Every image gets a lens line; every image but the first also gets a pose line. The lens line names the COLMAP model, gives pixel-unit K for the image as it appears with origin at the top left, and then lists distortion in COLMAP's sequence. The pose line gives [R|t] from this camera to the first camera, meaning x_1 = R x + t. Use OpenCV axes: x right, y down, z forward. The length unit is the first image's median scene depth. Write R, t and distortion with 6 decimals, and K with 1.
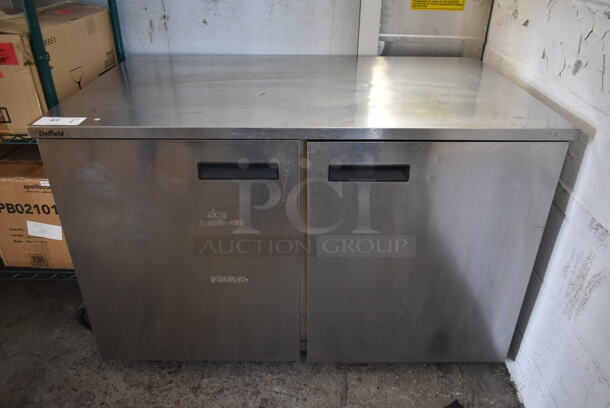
lens RADIAL K [[471.4, 0, 304.7], [0, 471.4, 205.1], [0, 0, 1]] dist [-0.005438, -0.003436]
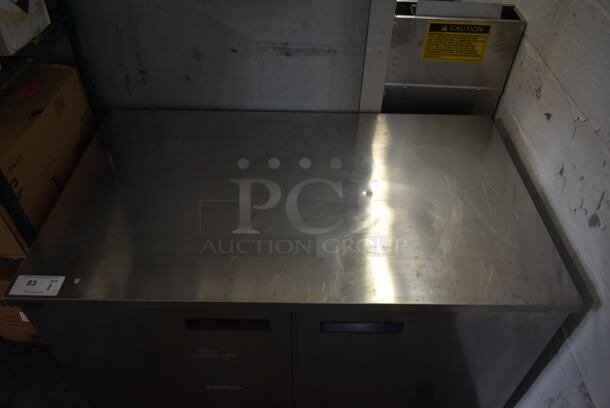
lens RADIAL K [[475.7, 0, 306.5], [0, 475.7, 203.5], [0, 0, 1]] dist [-0.000415, 0.002350]
pose [[0.999967, 0.006017, -0.005421, 0.020053], [-0.004522, 0.970115, 0.242602, -0.422428], [0.006719, -0.242570, 0.970111, 0.082410]]
